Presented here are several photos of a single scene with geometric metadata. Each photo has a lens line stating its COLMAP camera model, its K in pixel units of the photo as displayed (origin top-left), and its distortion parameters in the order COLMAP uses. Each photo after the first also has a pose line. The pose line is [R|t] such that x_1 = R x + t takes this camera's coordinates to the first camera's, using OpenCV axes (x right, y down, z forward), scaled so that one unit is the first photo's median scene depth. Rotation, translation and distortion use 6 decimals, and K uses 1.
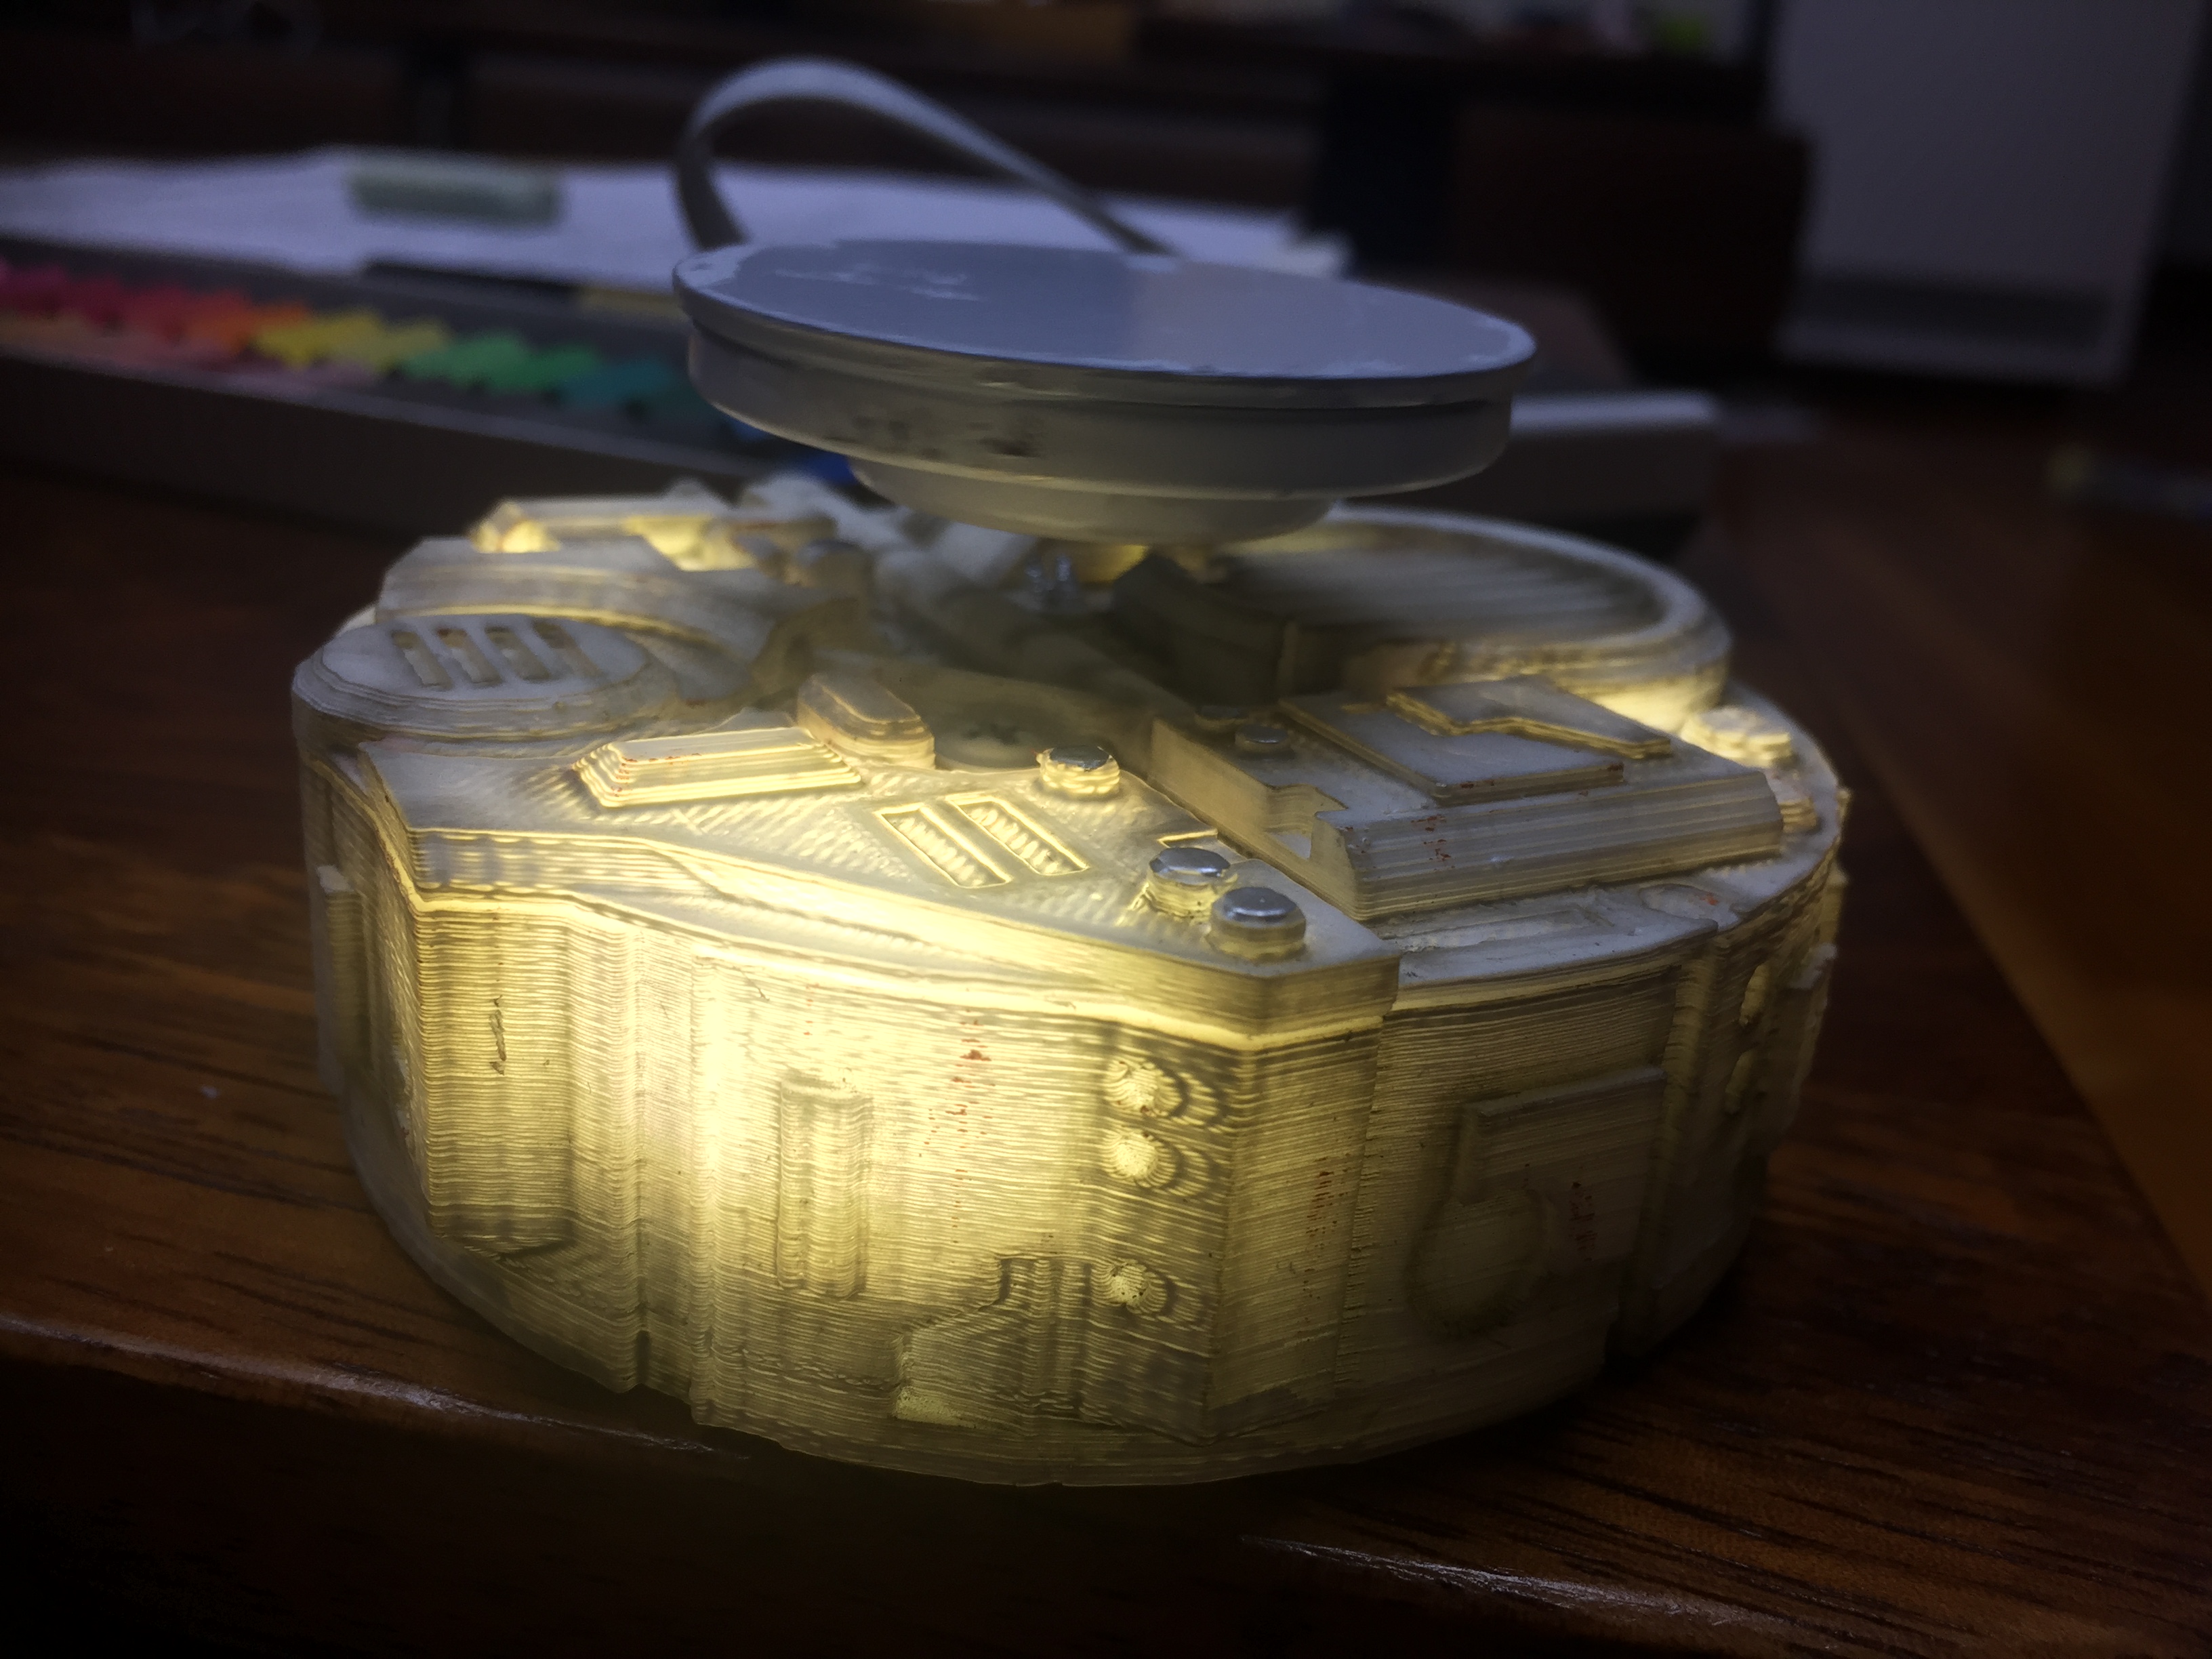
lens RADIAL K [[1916.5, 0, 1089.4], [0, 1916.5, 798.9], [0, 0, 1]] dist [0.073366, -0.124661]
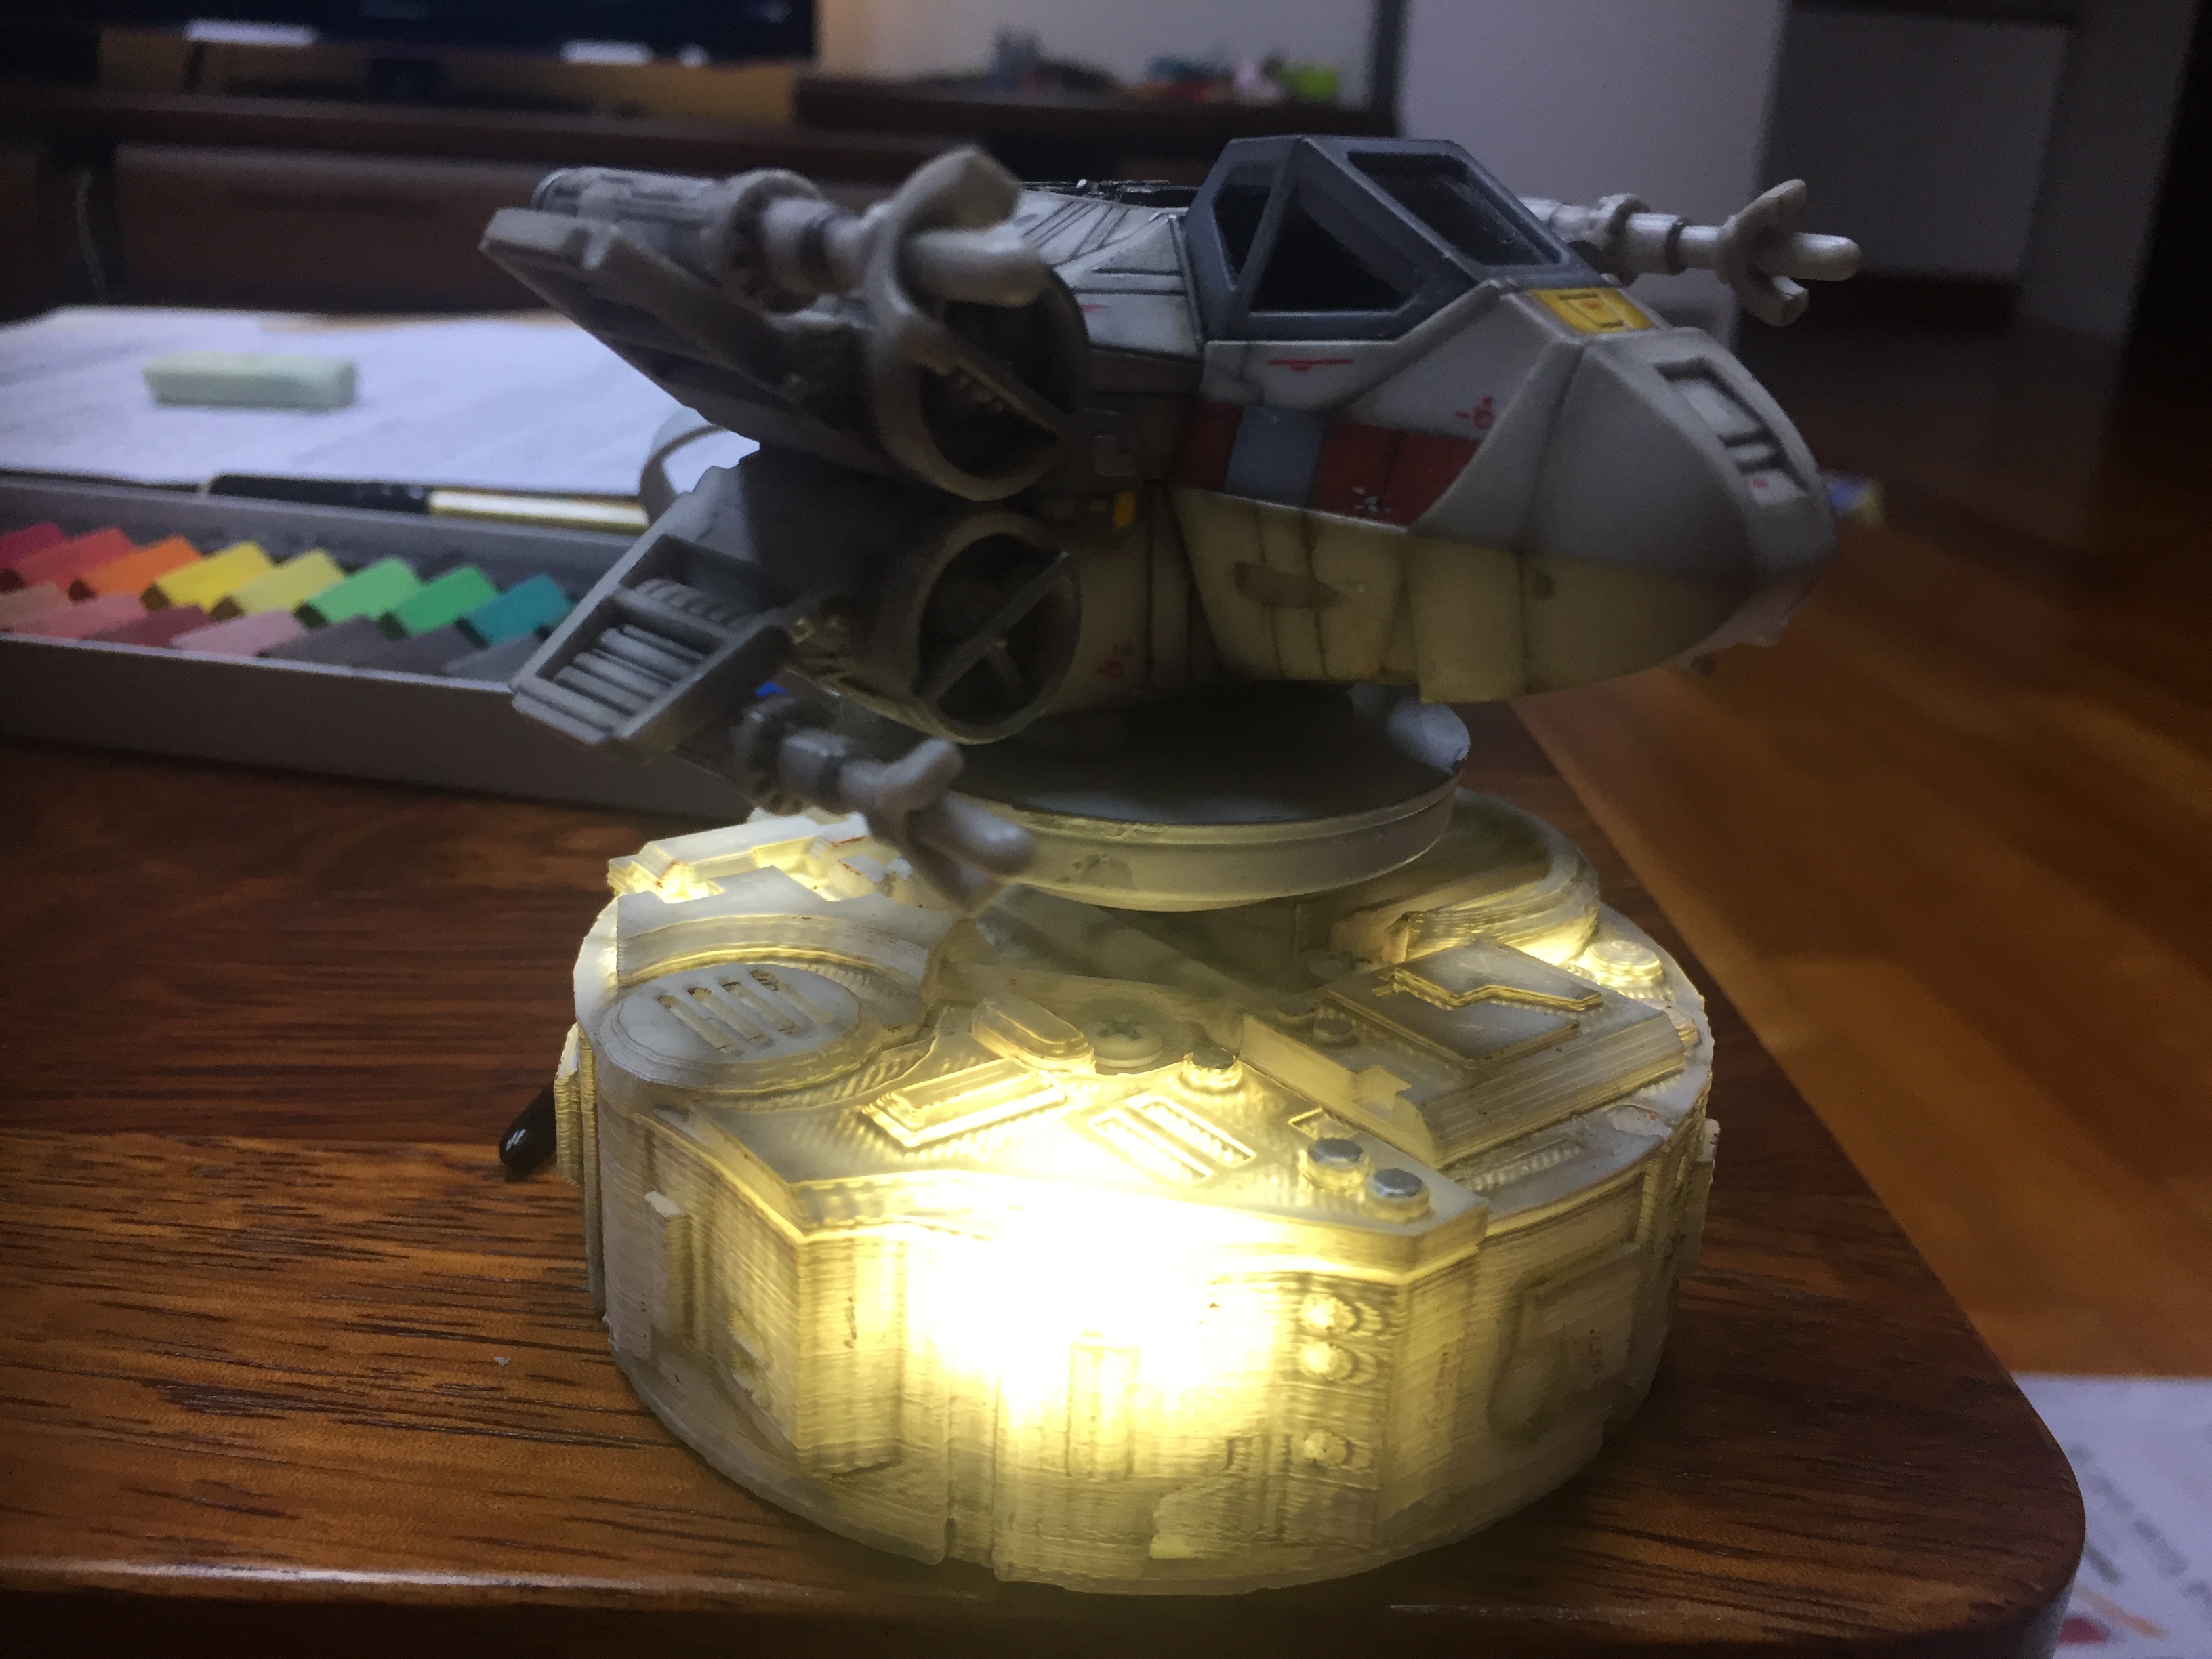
lens RADIAL K [[1839.0, 0, 1106.0], [0, 1839.0, 829.5], [0, 0, 1]] dist [0.076496, -0.108272]
pose [[0.985594, -0.083899, 0.146855, -0.287955], [0.085124, 0.996368, -0.002067, -0.209532], [-0.146148, 0.014538, 0.989156, -0.343481]]
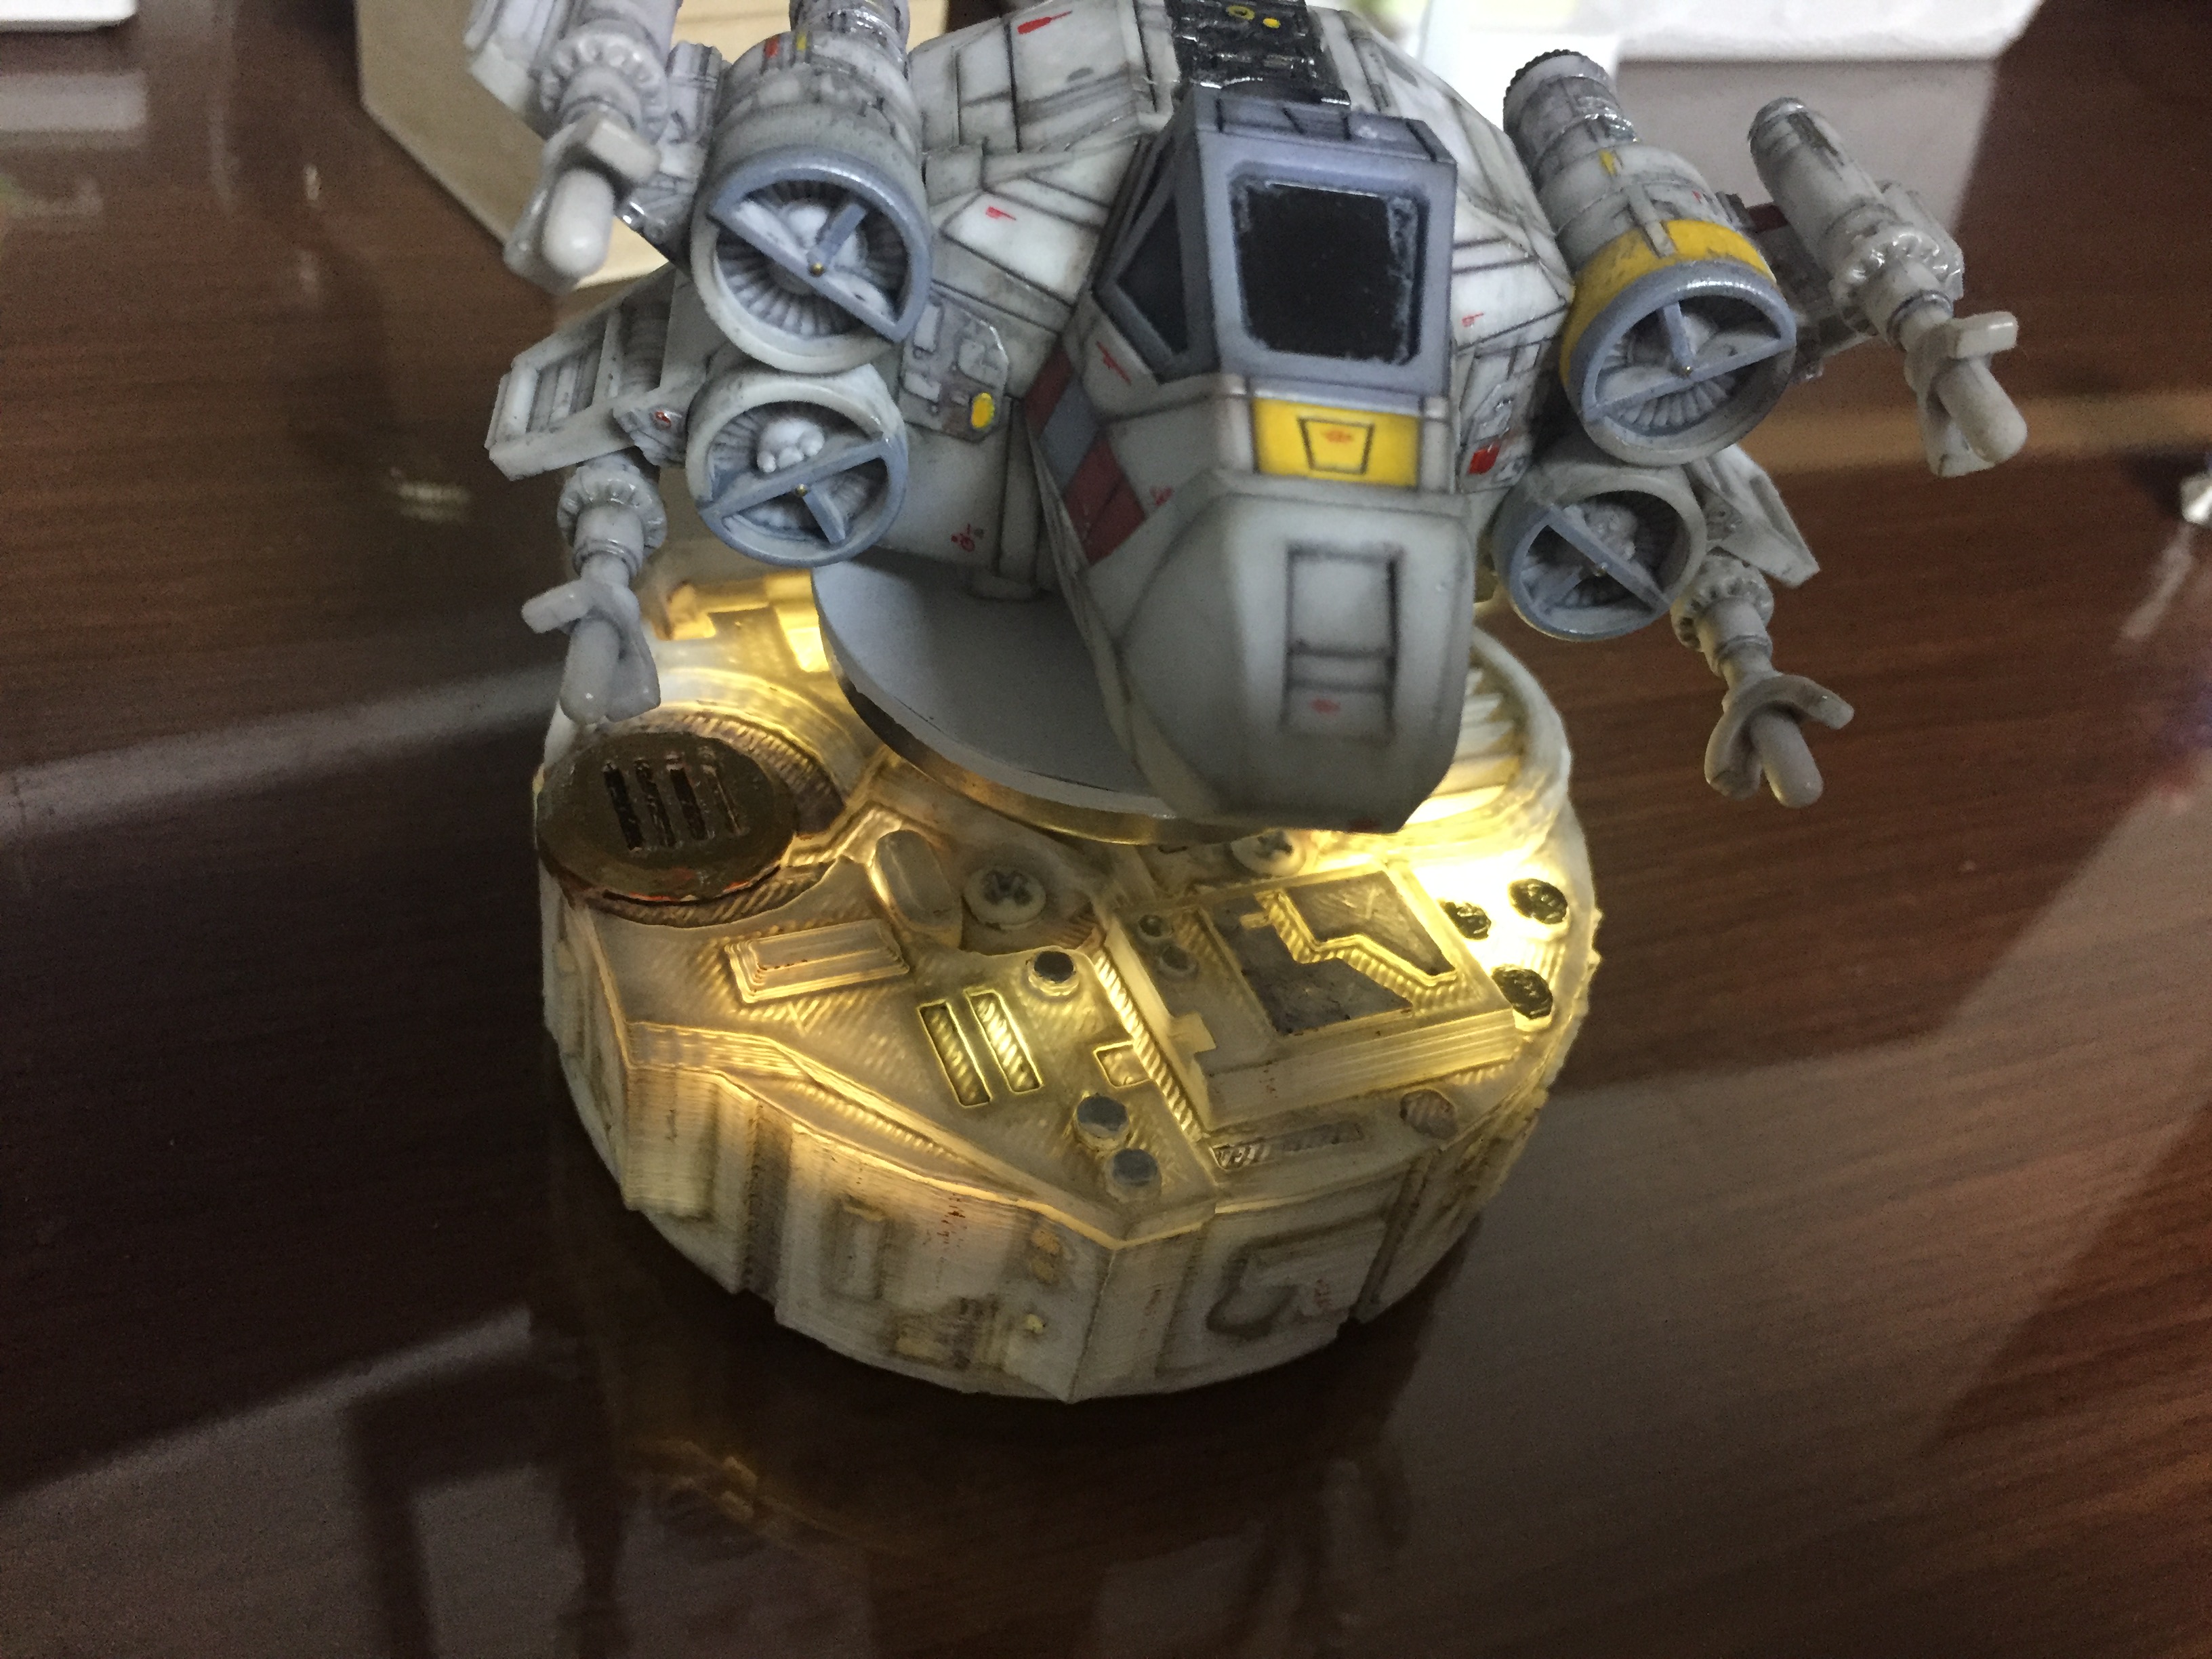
lens RADIAL K [[1839.0, 0, 1106.0], [0, 1839.0, 829.5], [0, 0, 1]] dist [0.076496, -0.108272]
pose [[0.990626, 0.136598, -0.000195, 0.022660], [-0.127939, 0.928323, 0.349067, -0.695566], [0.047863, -0.345770, 0.937098, -0.357735]]
